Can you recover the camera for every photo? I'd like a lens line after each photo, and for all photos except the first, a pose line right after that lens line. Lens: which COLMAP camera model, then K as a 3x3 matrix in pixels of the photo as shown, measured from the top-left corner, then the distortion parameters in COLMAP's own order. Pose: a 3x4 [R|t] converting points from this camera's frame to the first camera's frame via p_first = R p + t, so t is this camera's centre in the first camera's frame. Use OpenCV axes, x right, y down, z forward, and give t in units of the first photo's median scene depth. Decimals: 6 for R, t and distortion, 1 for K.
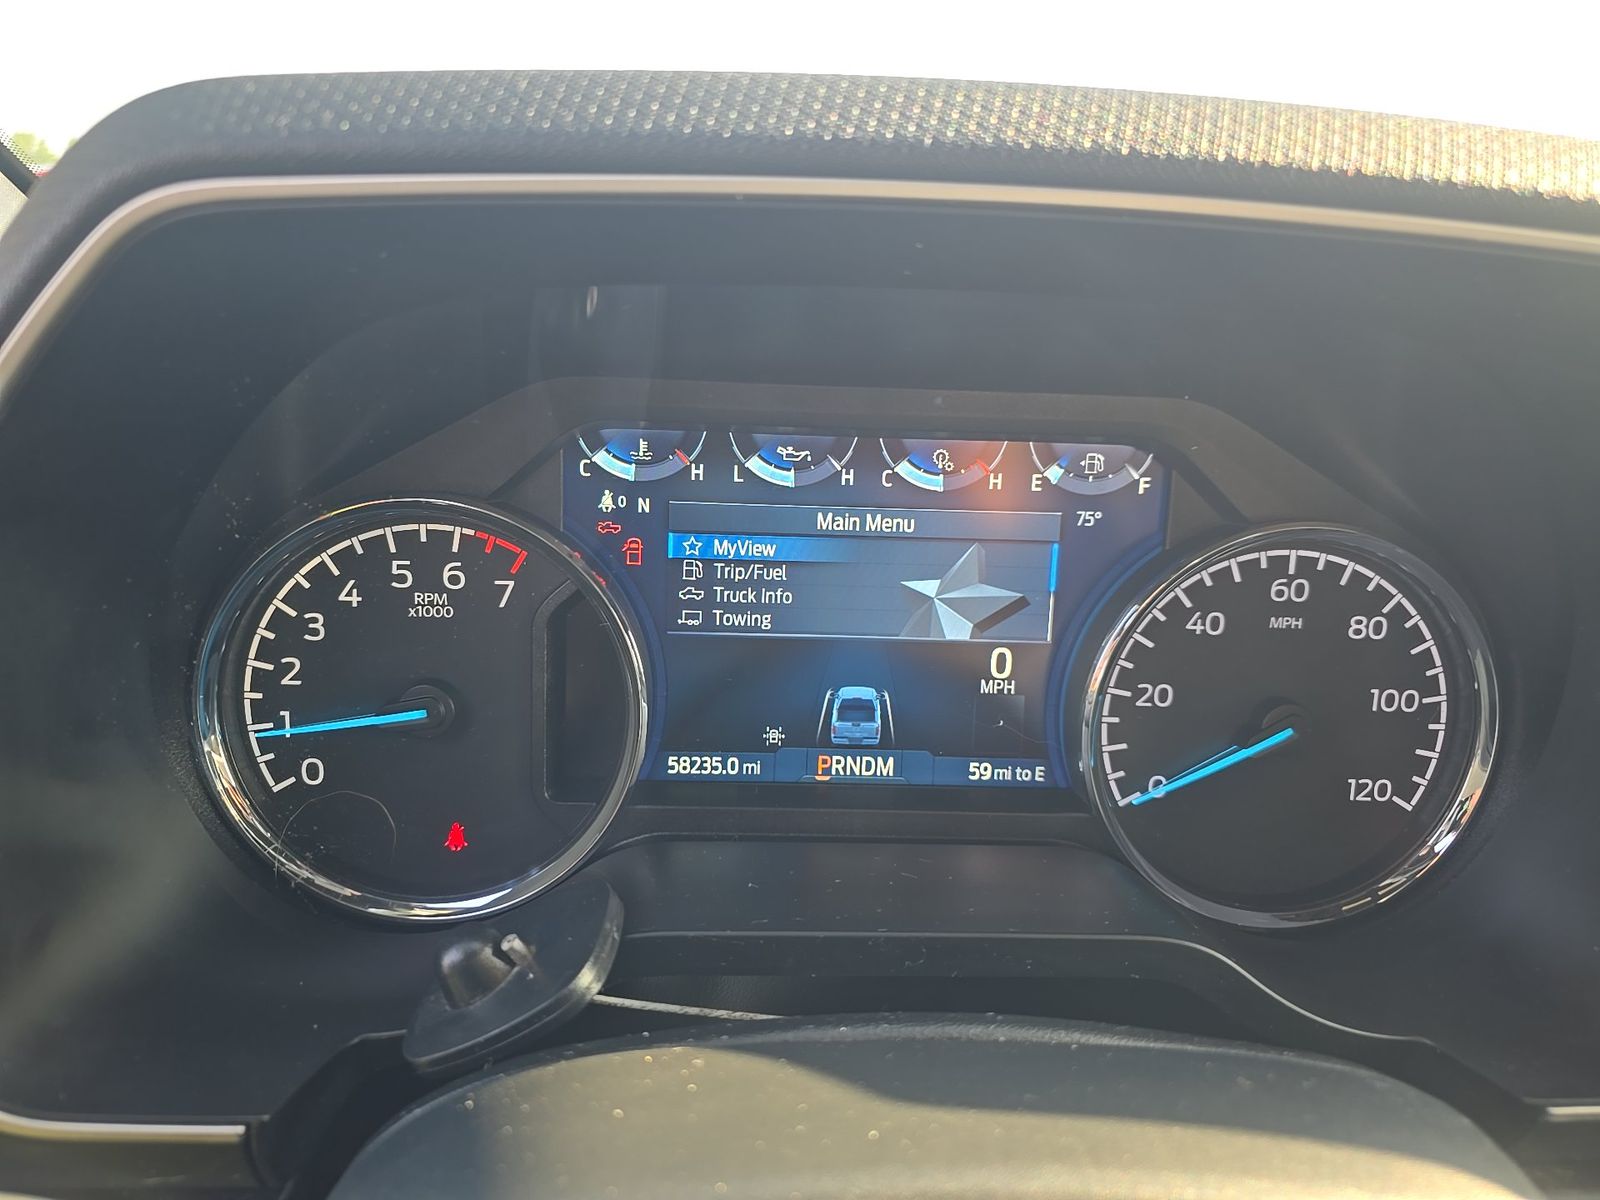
lens RADIAL K [[1105.6, 0, 805.2], [0, 1105.6, 607.4], [0, 0, 1]] dist [0.041051, -0.069401]
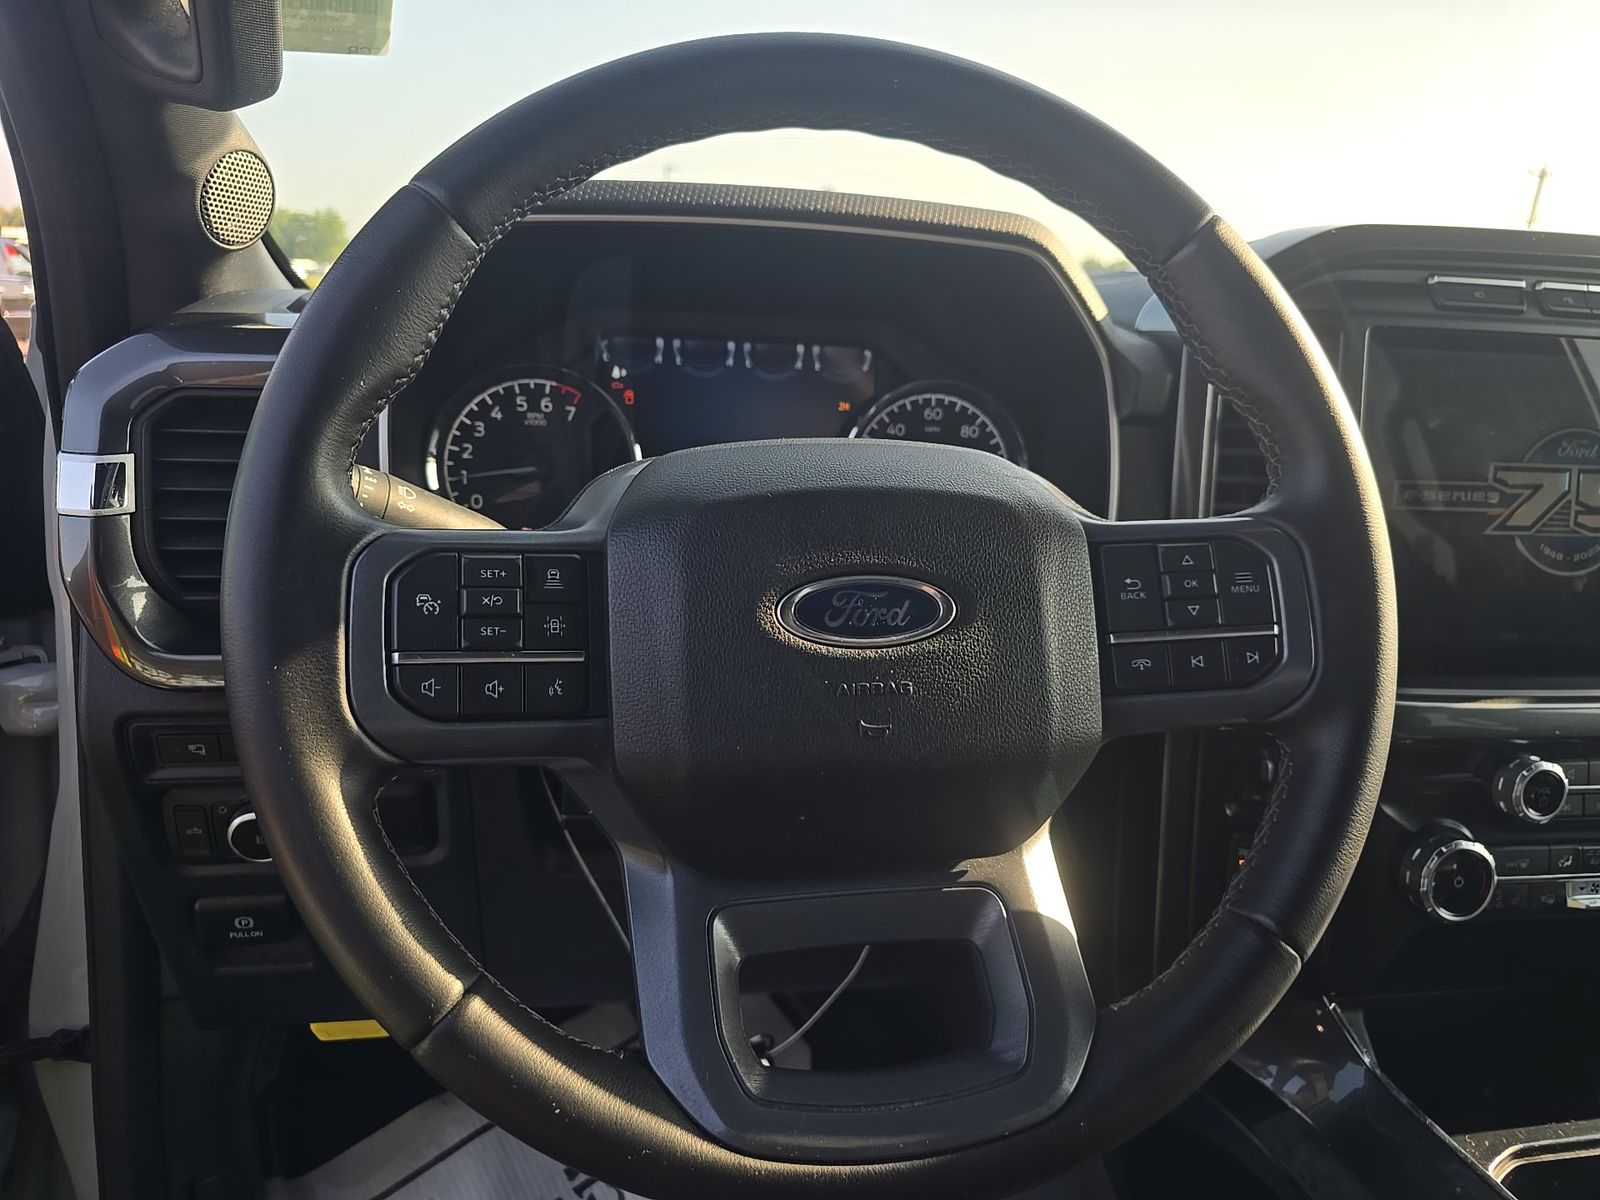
lens RADIAL K [[1071.5, 0, 800.0], [0, 1071.5, 600.0], [0, 0, 1]] dist [0.076102, 0.000430]
pose [[0.990311, -0.034295, 0.134564, -0.126035], [0.040843, 0.998097, -0.046207, 0.460280], [-0.132723, 0.051255, 0.989827, -1.093416]]
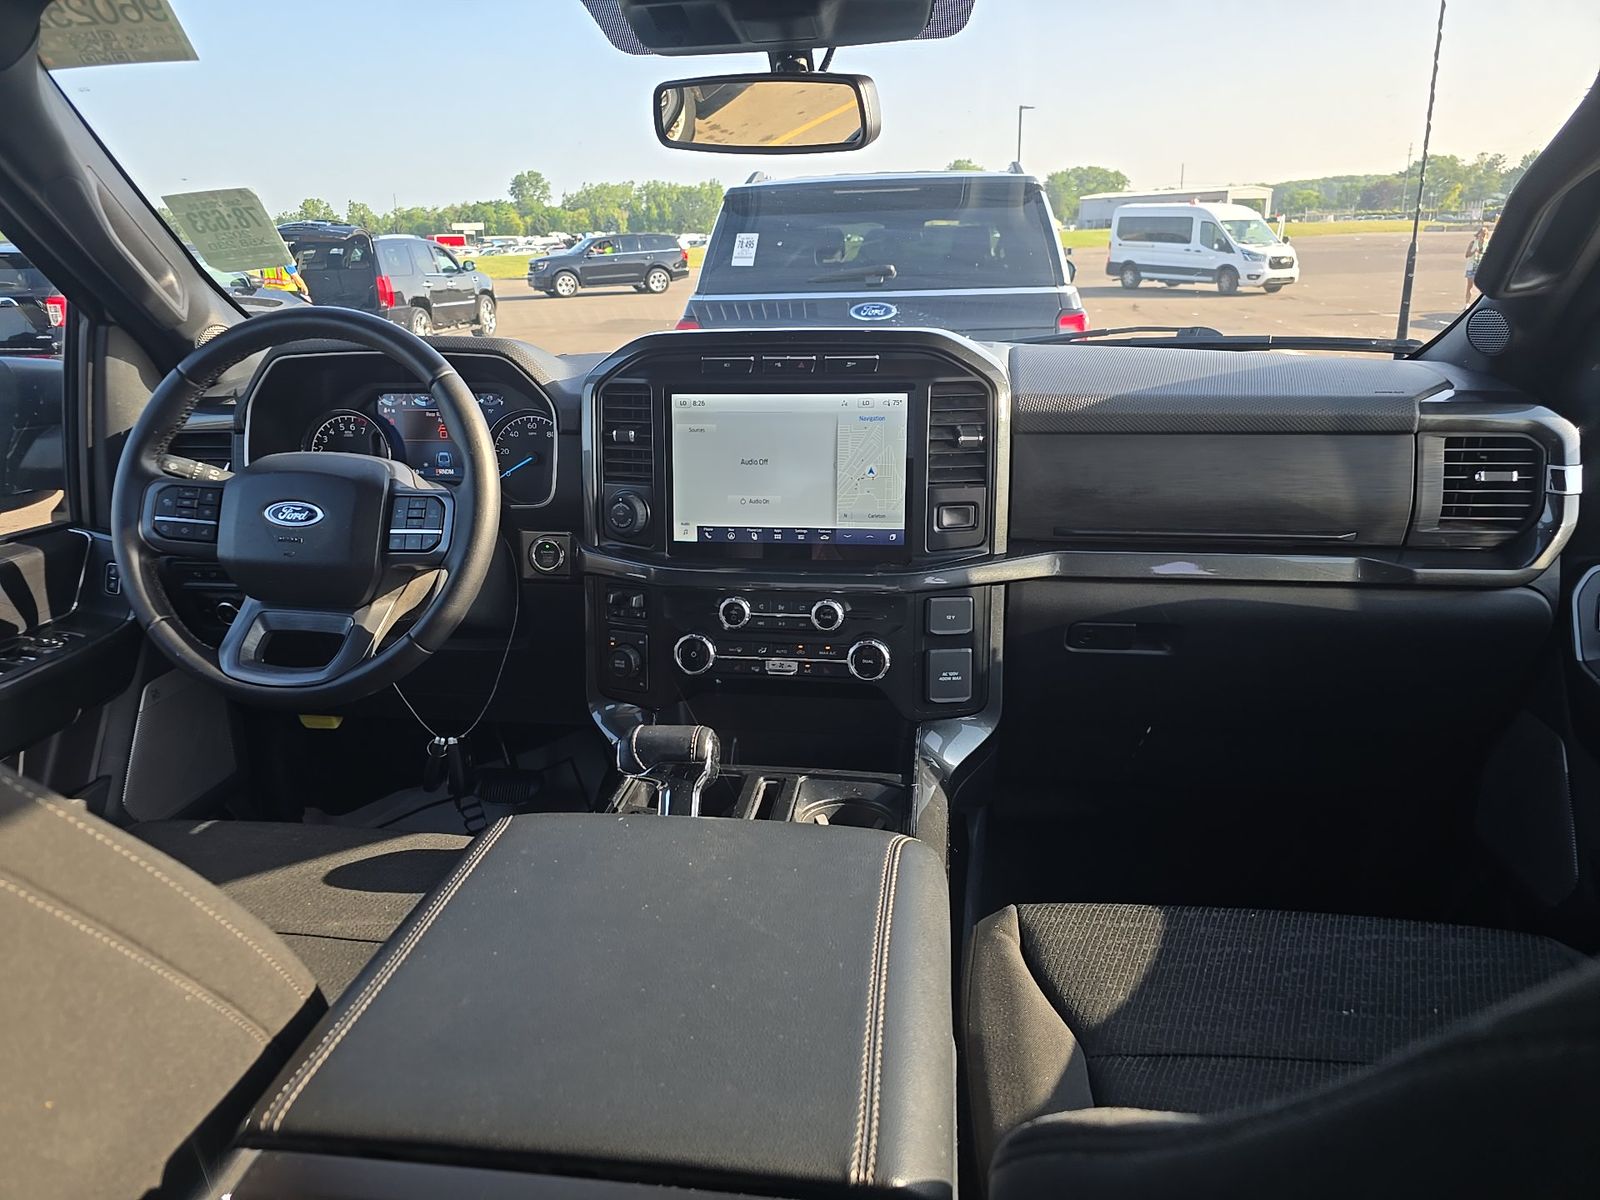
lens RADIAL K [[1101.1, 0, 792.8], [0, 1101.1, 592.0], [0, 0, 1]] dist [0.027658, 0.003827]
pose [[0.982753, -0.005674, -0.184834, 2.308665], [0.002561, 0.999851, -0.017076, 0.734387], [0.184903, 0.016308, 0.982621, -3.141452]]
